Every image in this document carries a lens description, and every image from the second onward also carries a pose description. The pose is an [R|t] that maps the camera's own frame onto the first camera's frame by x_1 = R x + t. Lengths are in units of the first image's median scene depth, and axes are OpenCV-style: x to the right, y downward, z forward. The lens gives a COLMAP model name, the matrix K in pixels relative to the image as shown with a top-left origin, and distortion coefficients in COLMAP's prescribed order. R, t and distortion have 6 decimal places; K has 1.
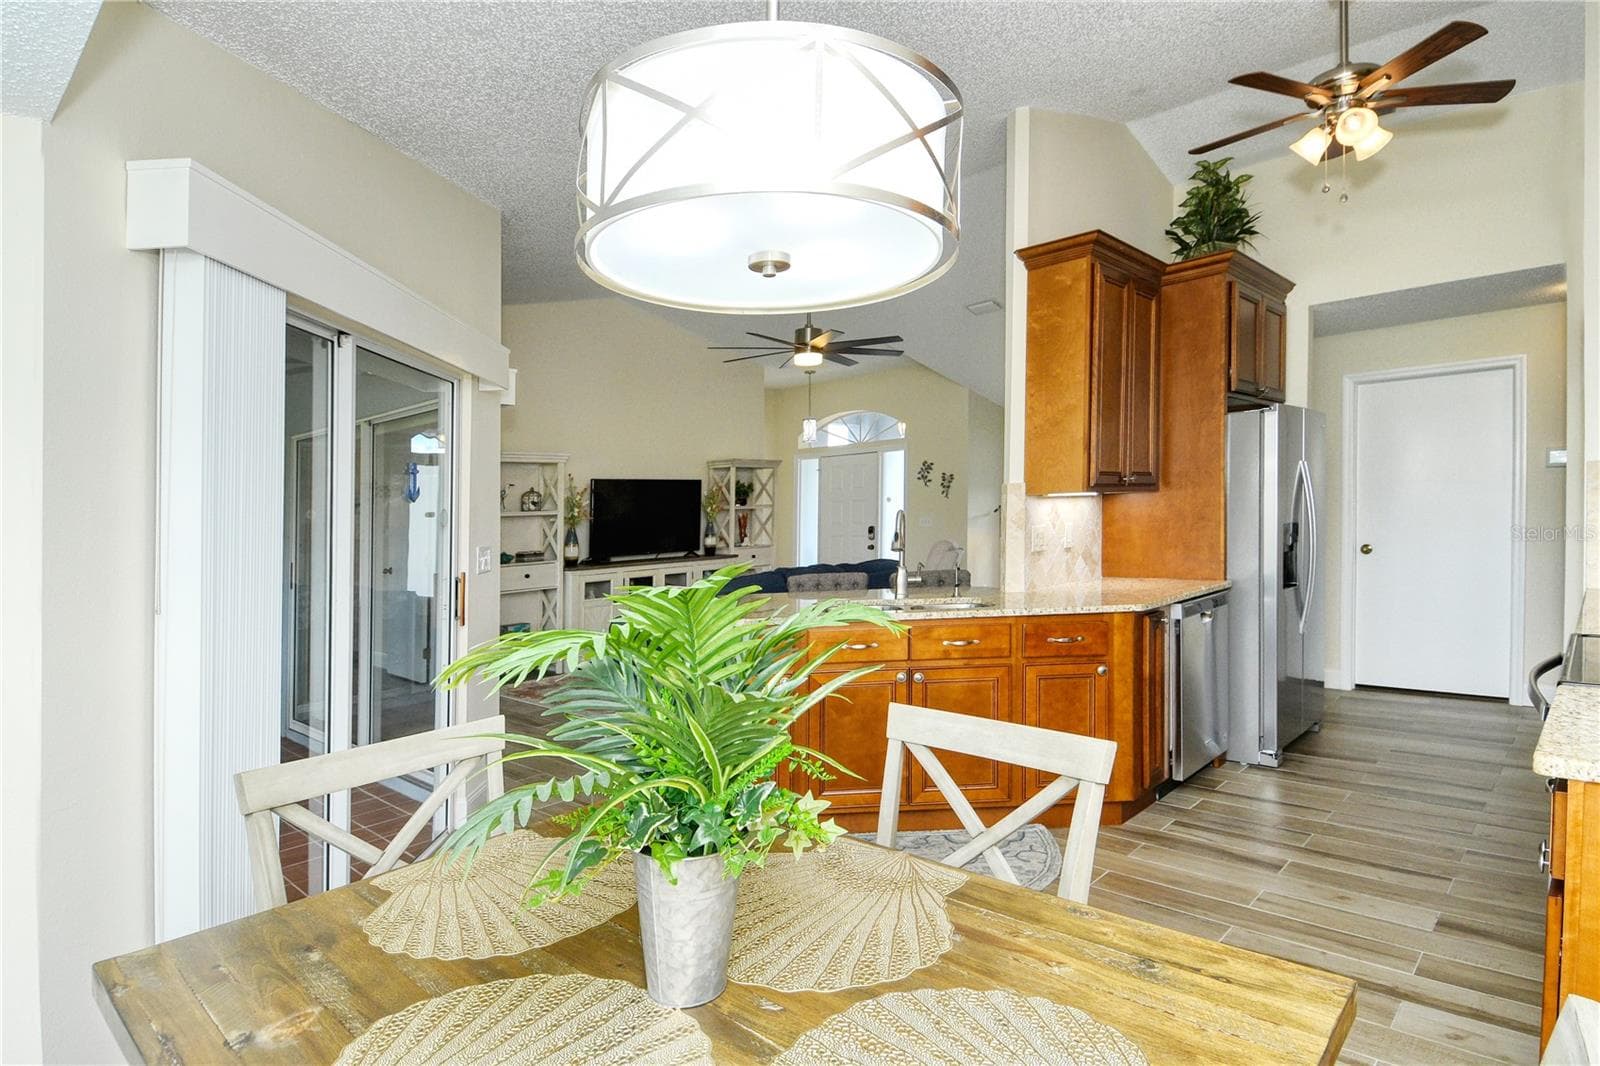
lens RADIAL K [[868.9, 0, 789.0], [0, 868.9, 533.4], [0, 0, 1]] dist [0.022241, -0.033122]
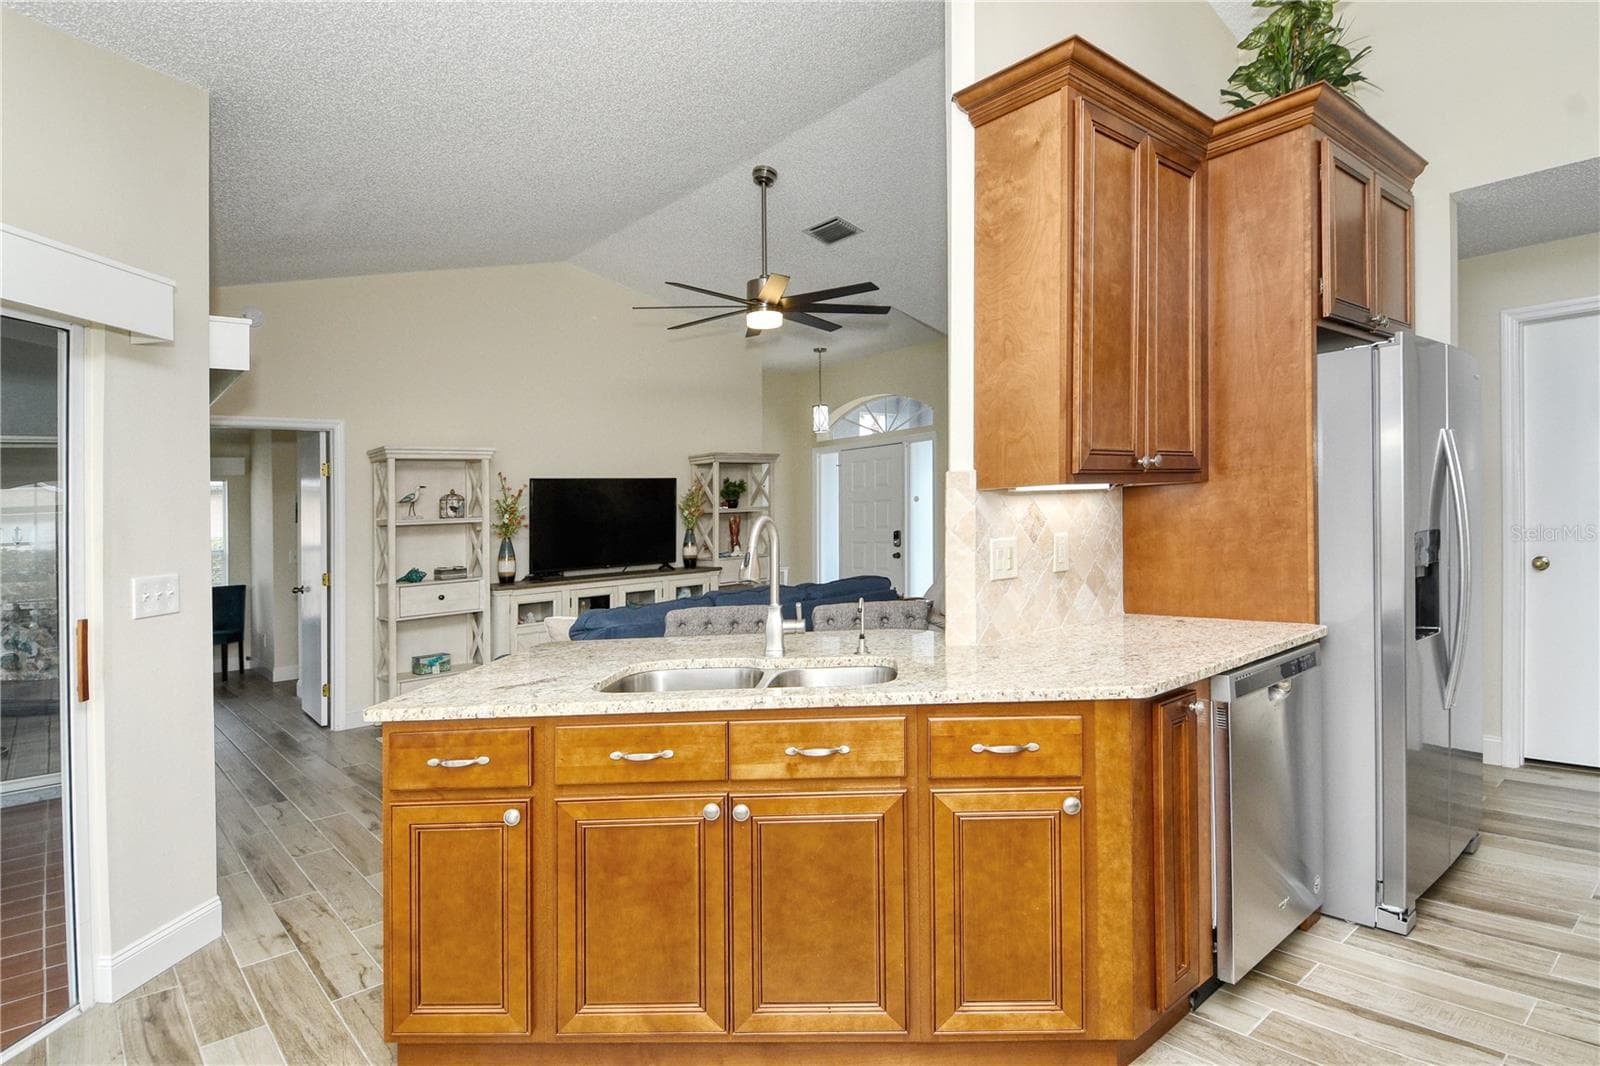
lens RADIAL K [[868.9, 0, 807.8], [0, 868.9, 529.4], [0, 0, 1]] dist [0.022241, -0.033122]
pose [[0.995795, -0.009135, -0.091156, 0.186713], [0.008655, 0.999947, -0.005663, -0.012007], [0.091202, 0.004850, 0.995821, 0.331365]]
